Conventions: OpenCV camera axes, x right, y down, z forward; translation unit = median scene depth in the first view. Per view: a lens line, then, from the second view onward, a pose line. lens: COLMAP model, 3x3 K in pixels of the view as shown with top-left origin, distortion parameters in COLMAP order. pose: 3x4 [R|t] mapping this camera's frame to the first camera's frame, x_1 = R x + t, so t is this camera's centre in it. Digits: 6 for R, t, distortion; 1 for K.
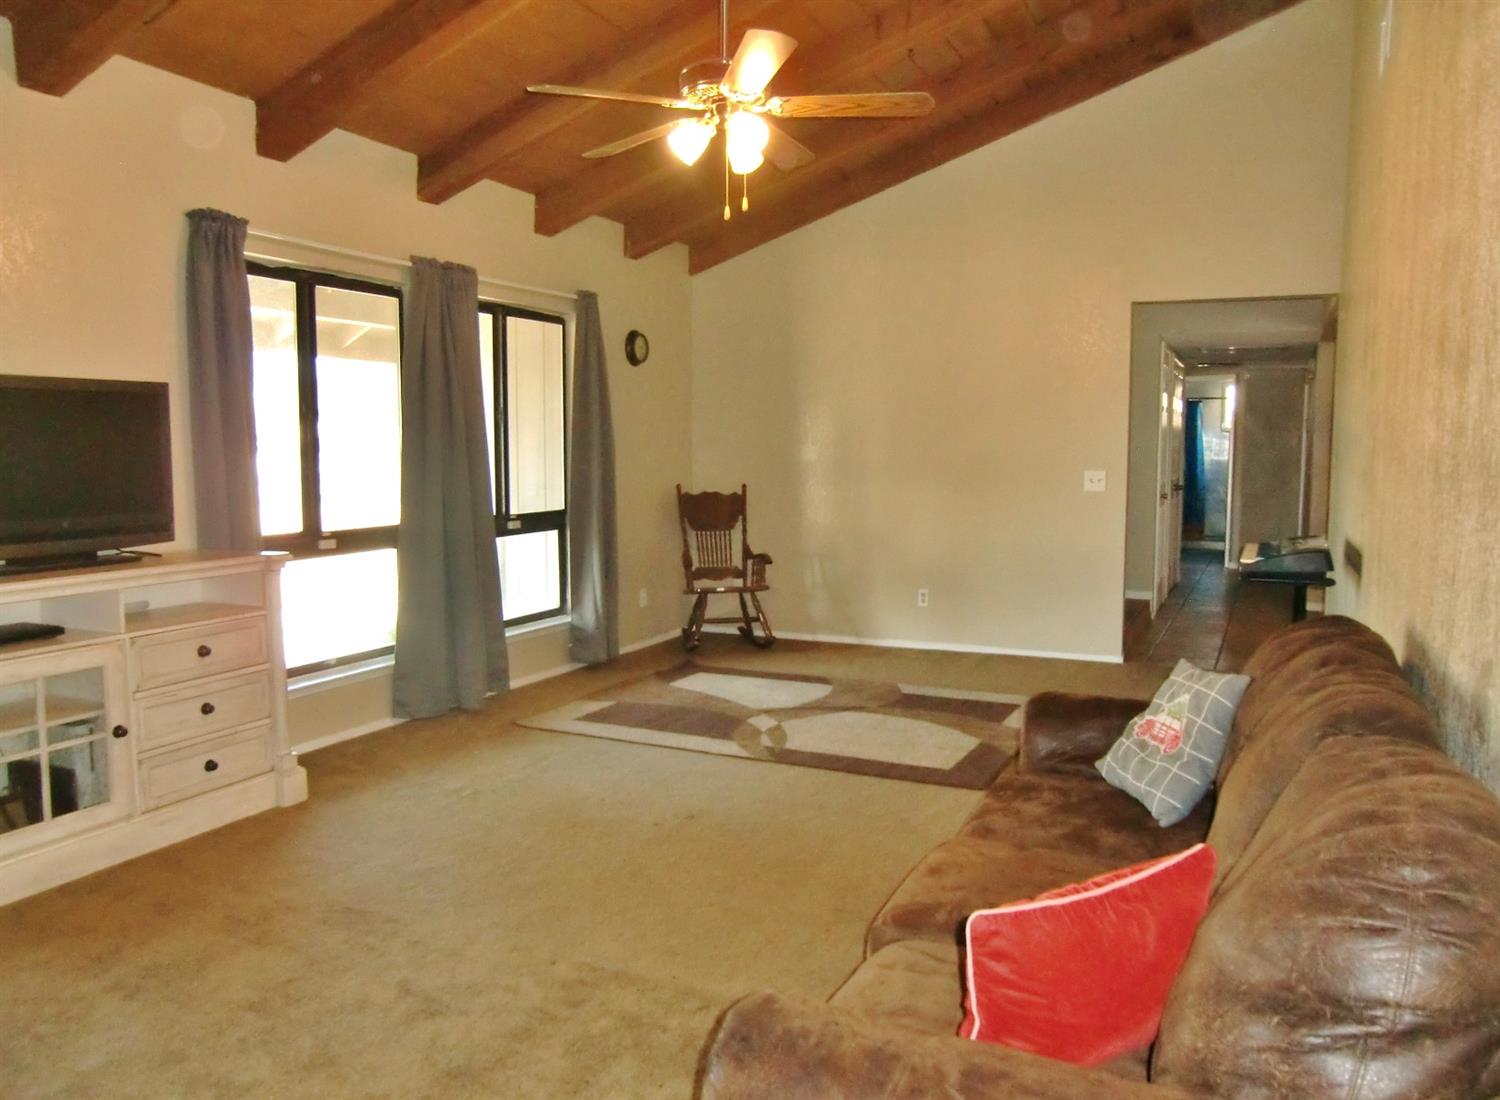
lens RADIAL K [[1207.2, 0, 750.0], [0, 1207.2, 550.0], [0, 0, 1]] dist [0.000278, -0.000204]
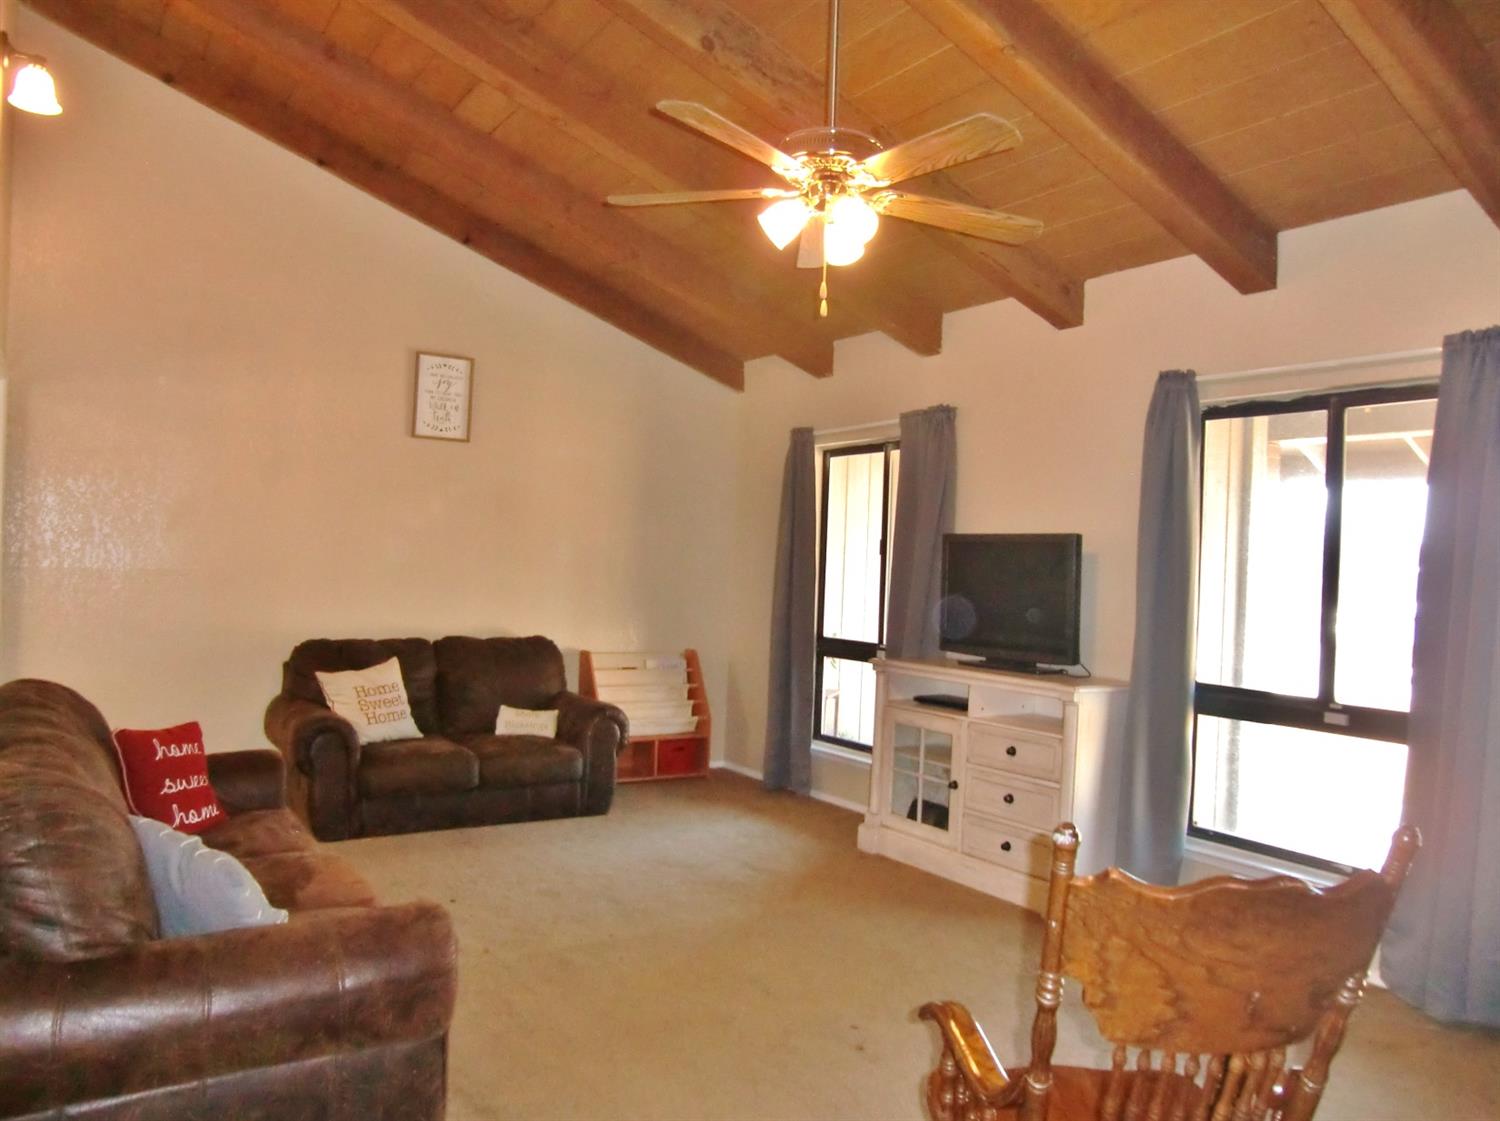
lens RADIAL K [[1073.1, 0, 762.0], [0, 1073.1, 561.7], [0, 0, 1]] dist [-0.099083, 0.102393]
pose [[-0.546050, -0.032301, -0.837130, 0.506804], [-0.120301, 0.991923, 0.040197, -0.101553], [0.829070, 0.122657, -0.545525, 1.165588]]
